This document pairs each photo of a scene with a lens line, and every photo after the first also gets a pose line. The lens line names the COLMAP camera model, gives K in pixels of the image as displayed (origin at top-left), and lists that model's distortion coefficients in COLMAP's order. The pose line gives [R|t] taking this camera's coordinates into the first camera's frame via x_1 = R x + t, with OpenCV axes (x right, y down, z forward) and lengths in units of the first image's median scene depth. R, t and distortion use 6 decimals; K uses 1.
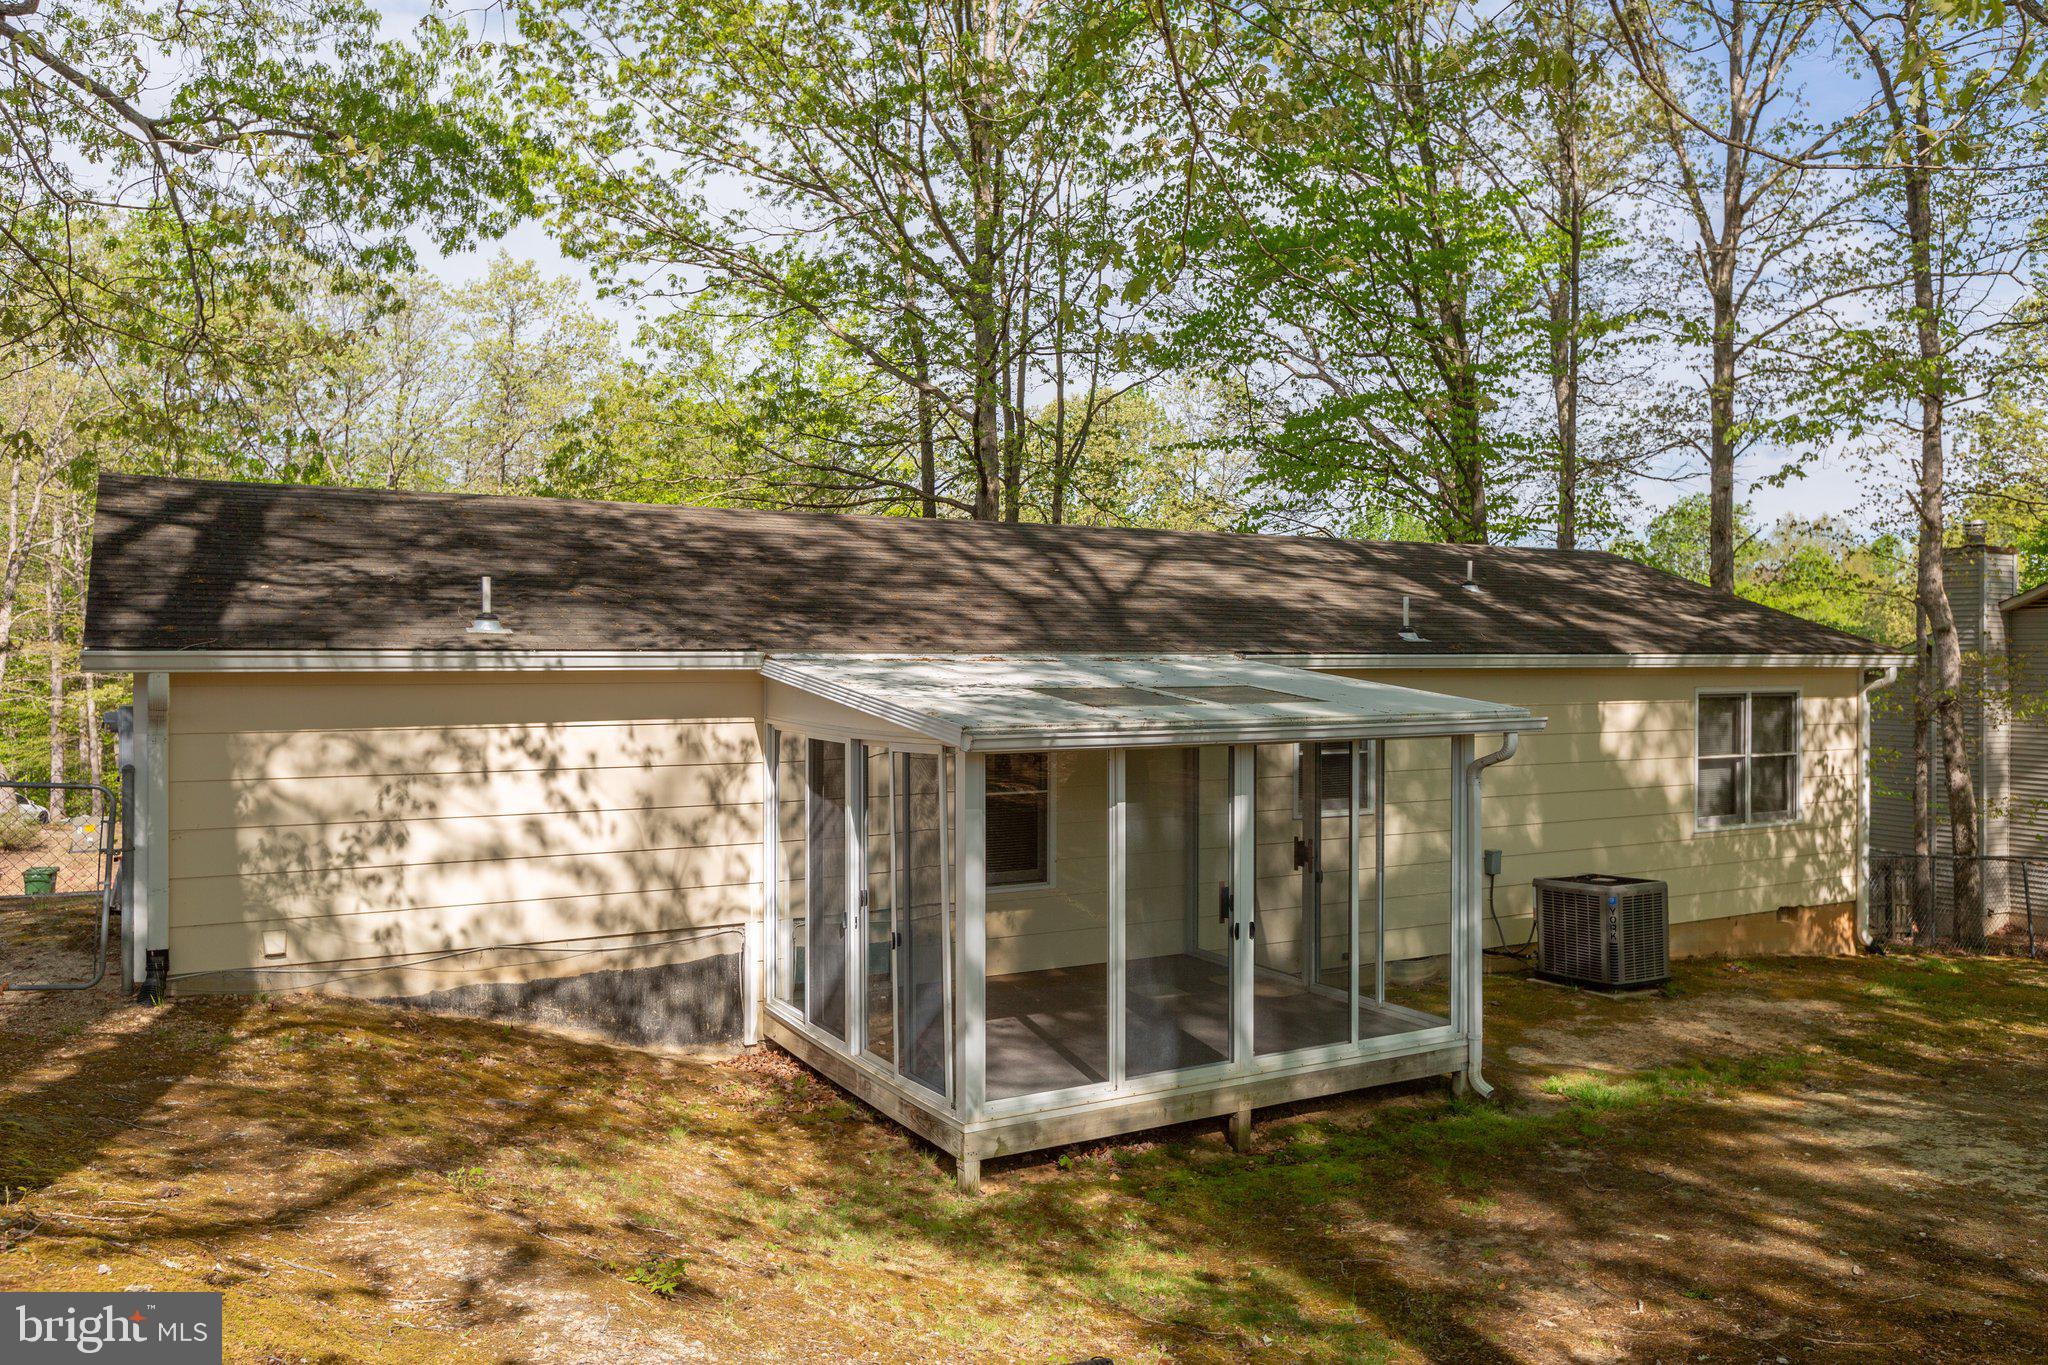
lens RADIAL K [[1555.5, 0, 1062.1], [0, 1555.5, 642.1], [0, 0, 1]] dist [-0.008338, 0.011497]
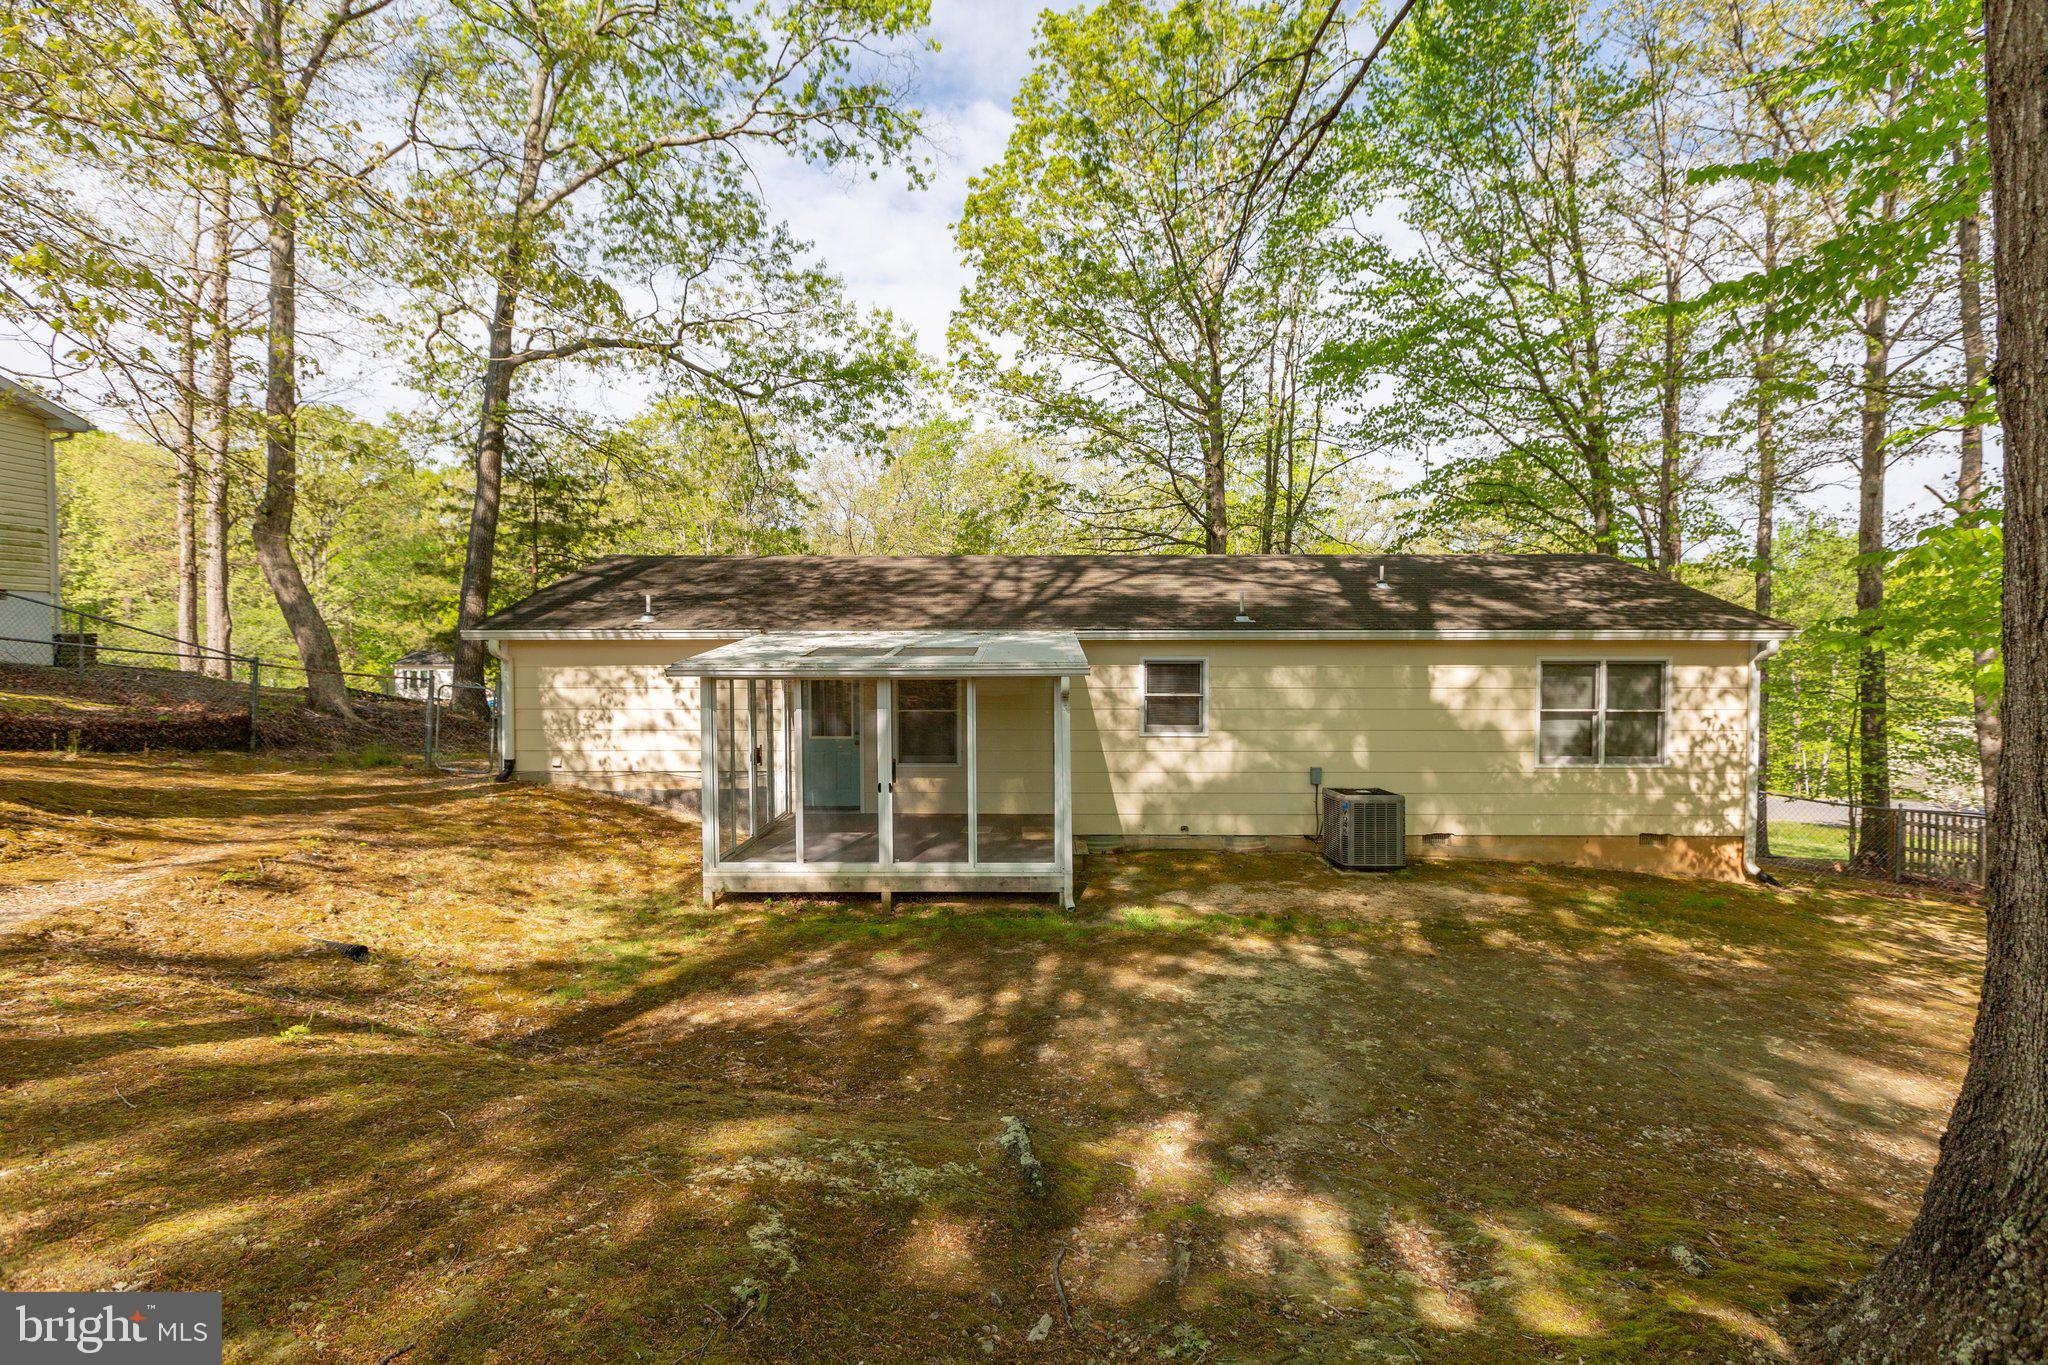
lens RADIAL K [[943.2, 0, 1041.4], [0, 943.2, 668.6], [0, 0, 1]] dist [0.006413, -0.000972]
pose [[0.857634, 0.010129, -0.514162, 0.728710], [0.005735, 0.999555, 0.029257, 0.022360], [0.514229, -0.028041, 0.857194, 0.180697]]
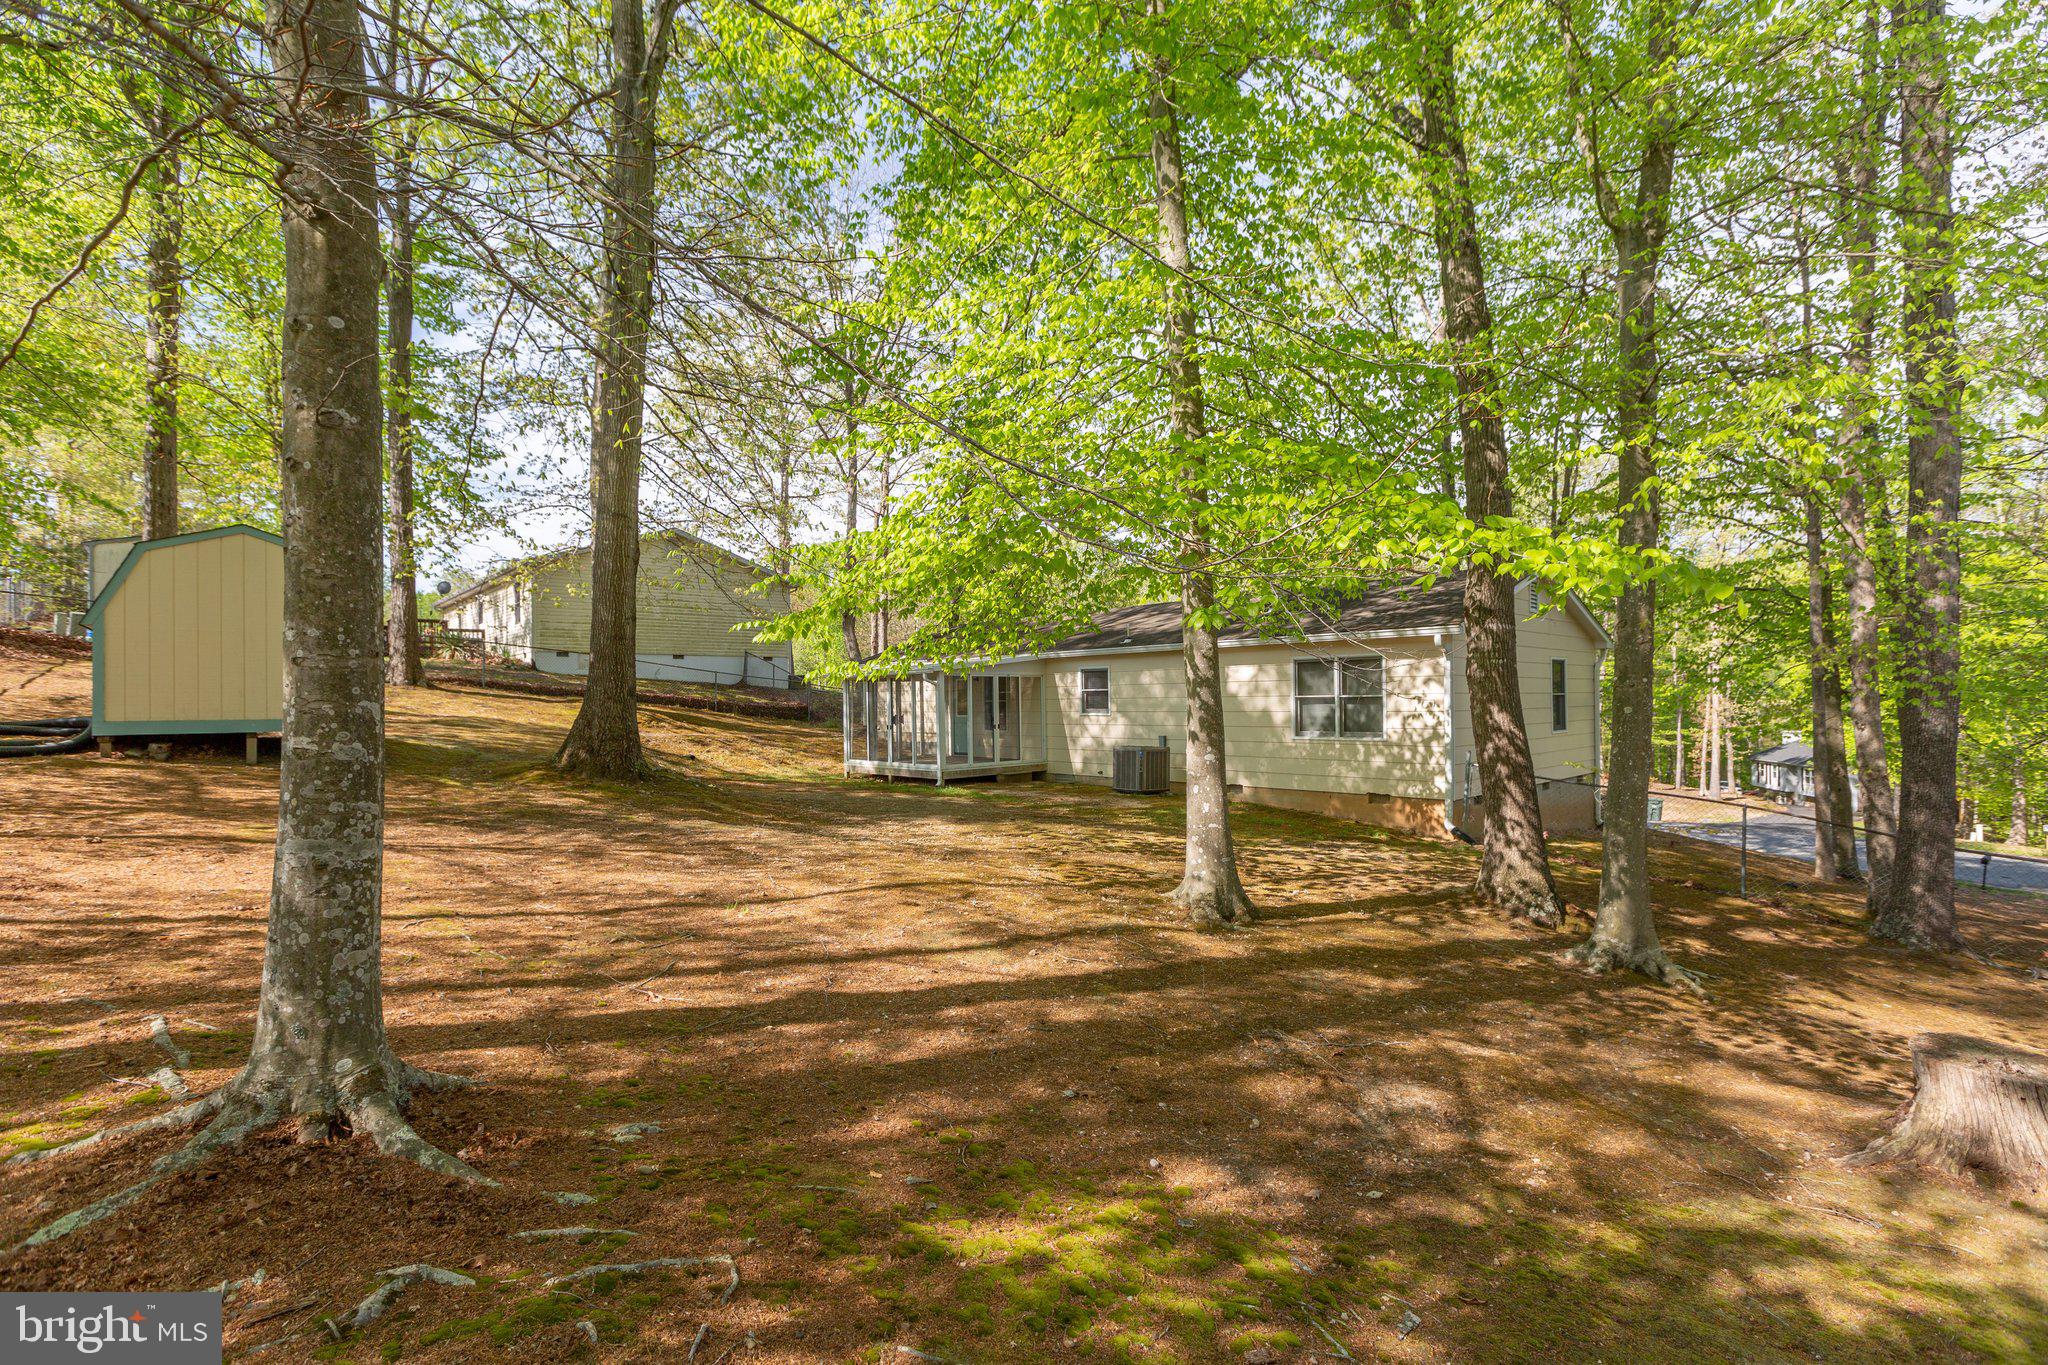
lens RADIAL K [[943.2, 0, 1038.3], [0, 943.2, 713.4], [0, 0, 1]] dist [0.006413, -0.000972]
pose [[0.223309, 0.001269, -0.974747, 2.198793], [0.014561, 0.999883, 0.004638, 0.133433], [0.974639, -0.015229, 0.223265, 0.767959]]
